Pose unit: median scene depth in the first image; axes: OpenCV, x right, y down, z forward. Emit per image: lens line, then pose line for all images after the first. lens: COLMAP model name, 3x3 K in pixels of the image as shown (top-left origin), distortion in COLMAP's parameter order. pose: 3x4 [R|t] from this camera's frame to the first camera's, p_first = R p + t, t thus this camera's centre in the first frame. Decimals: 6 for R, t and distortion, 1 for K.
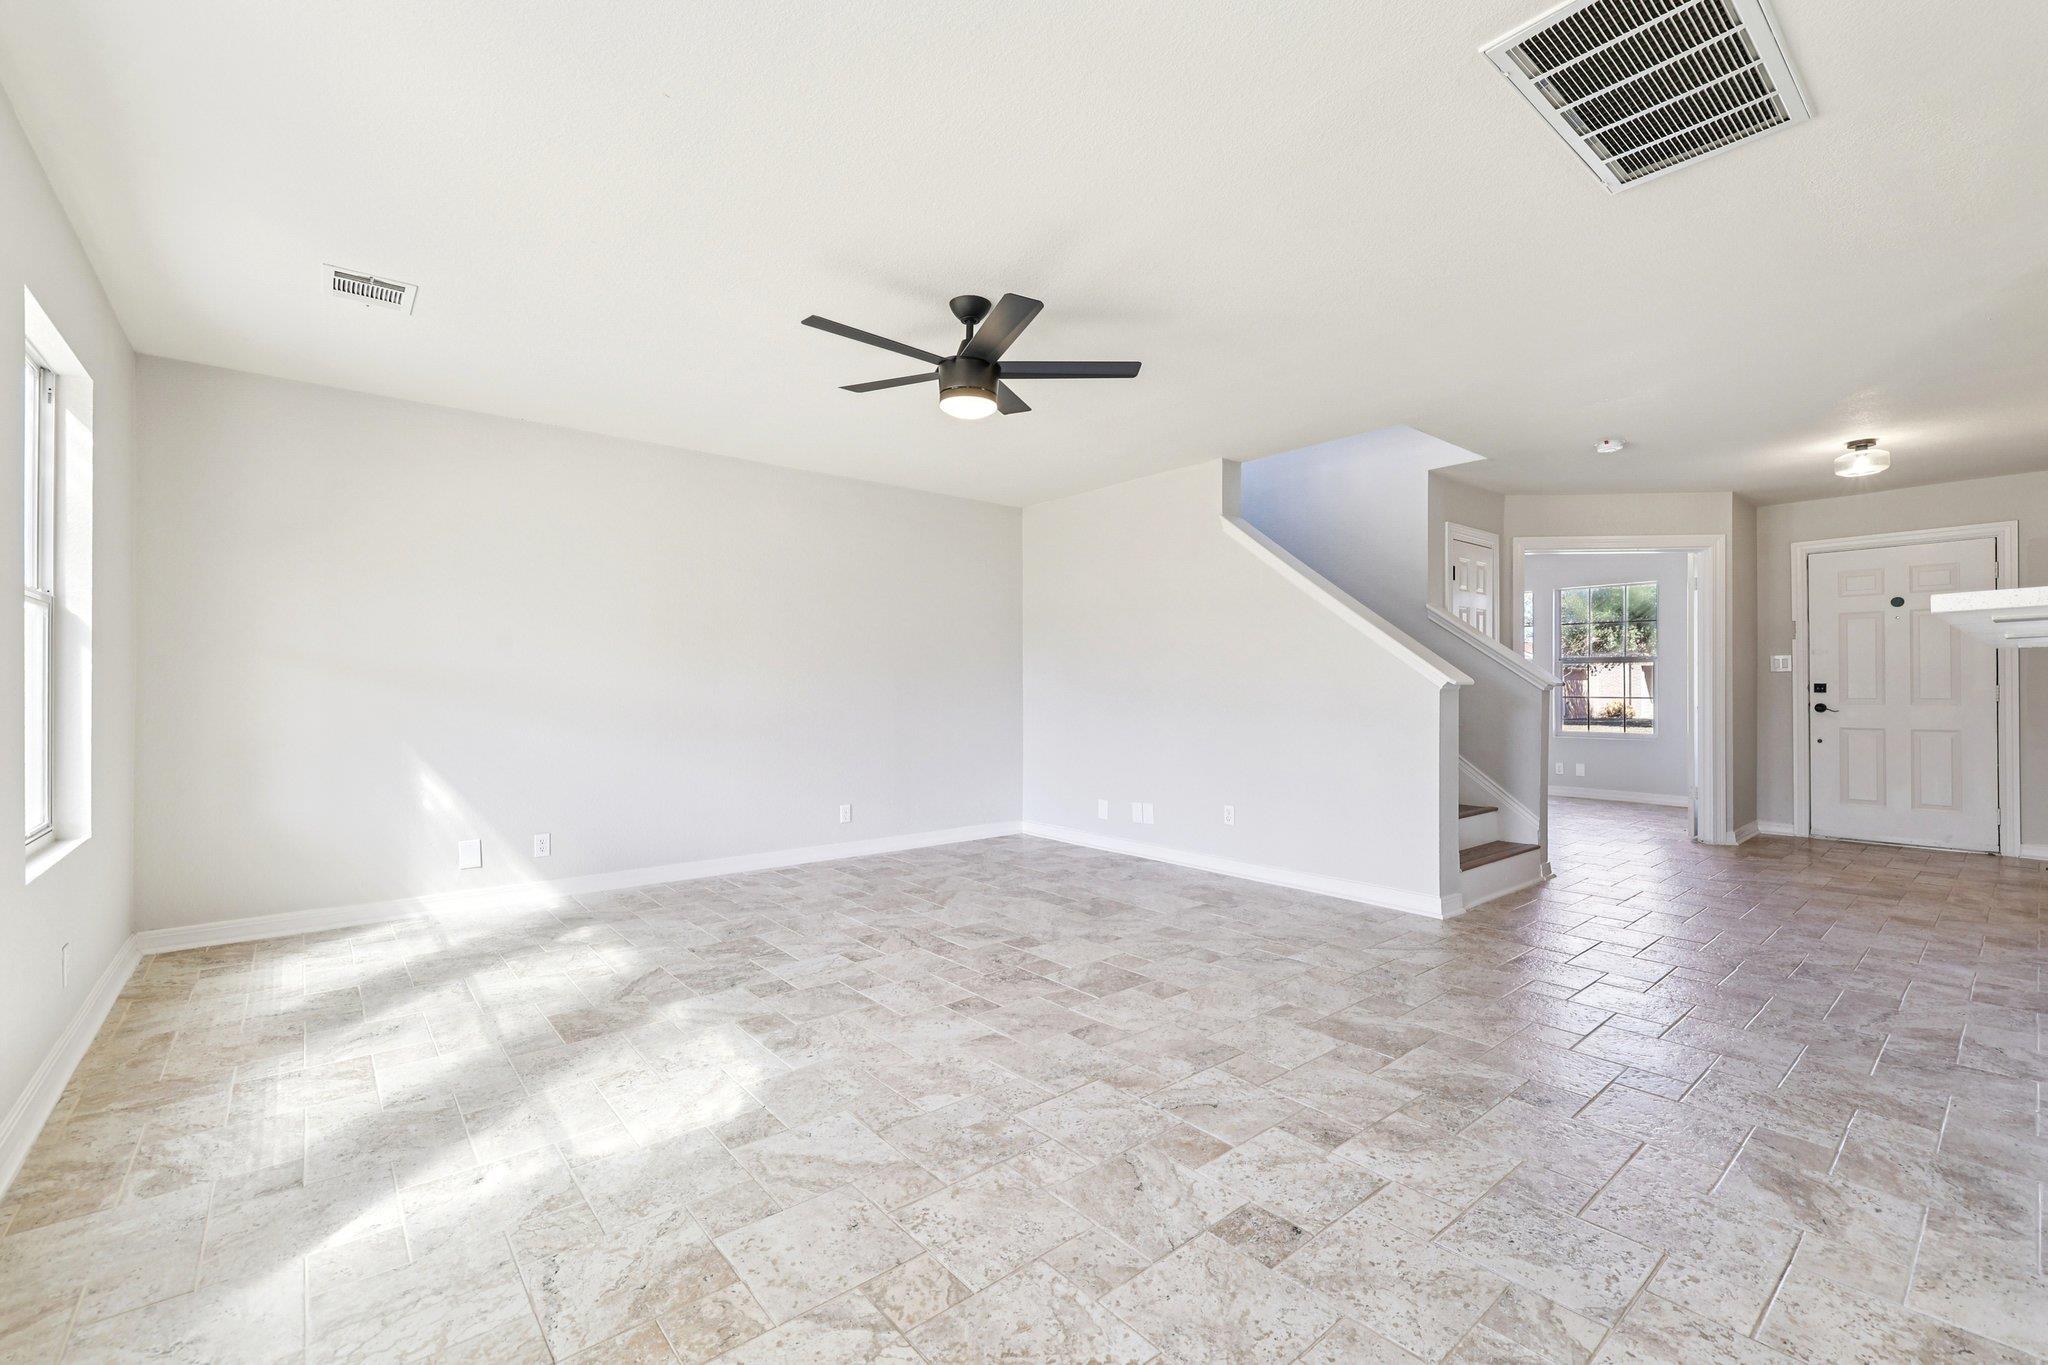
lens RADIAL K [[862.4, 0, 1024.9], [0, 862.4, 682.5], [0, 0, 1]] dist [-0.001838, 0.001288]
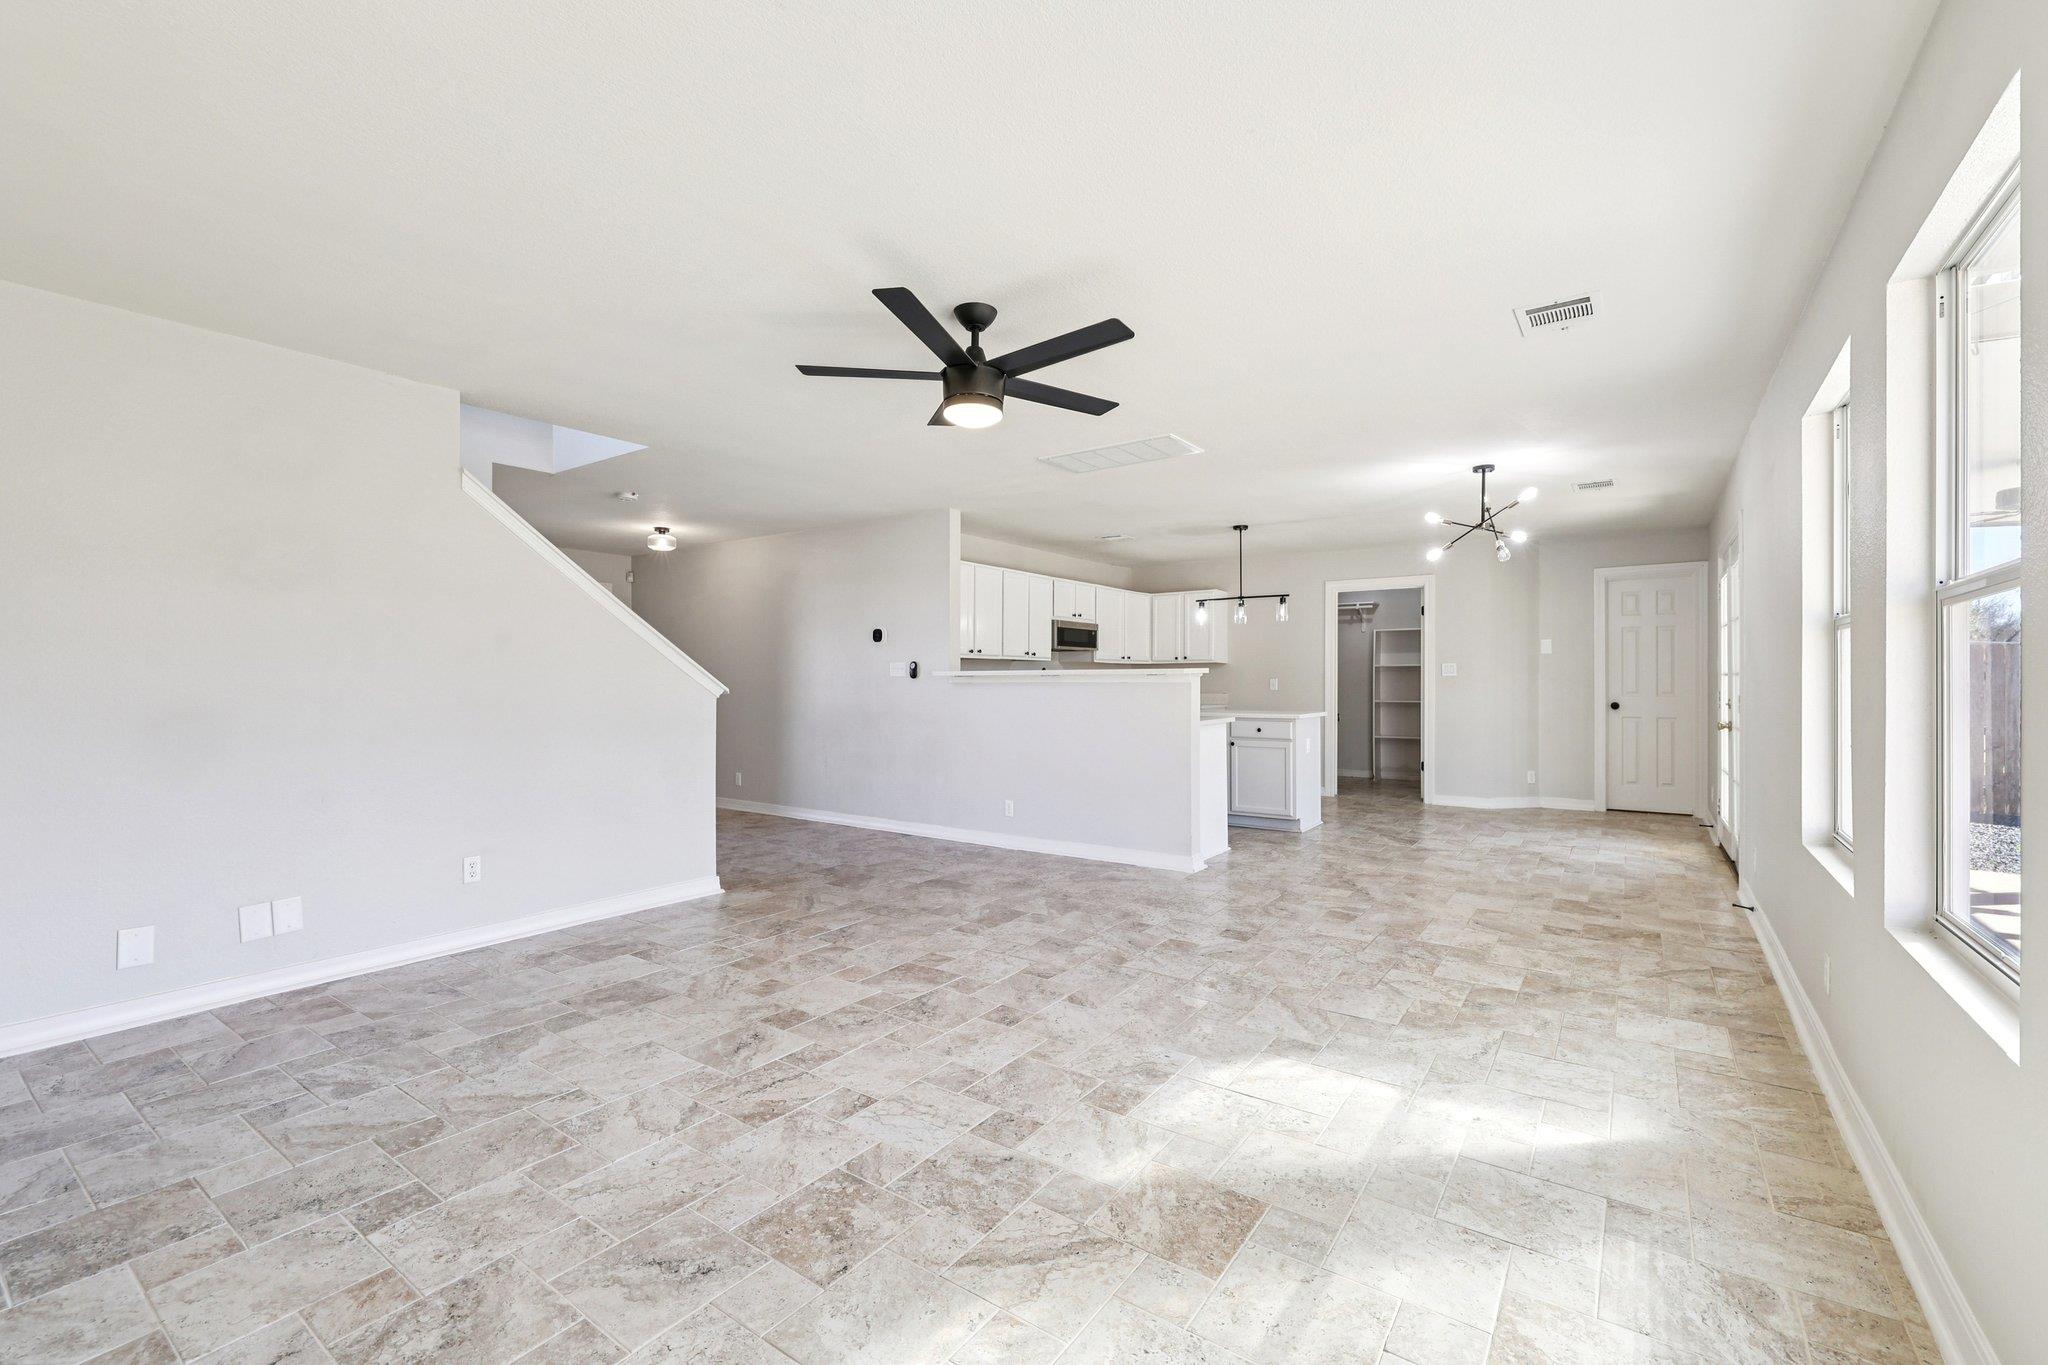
lens RADIAL K [[862.4, 0, 1029.4], [0, 862.4, 681.6], [0, 0, 1]] dist [-0.001838, 0.001288]
pose [[-0.253506, -0.000137, 0.967334, -1.181166], [-0.005488, 0.999984, -0.001296, -0.023809], [-0.967318, -0.005638, -0.253503, 1.376437]]
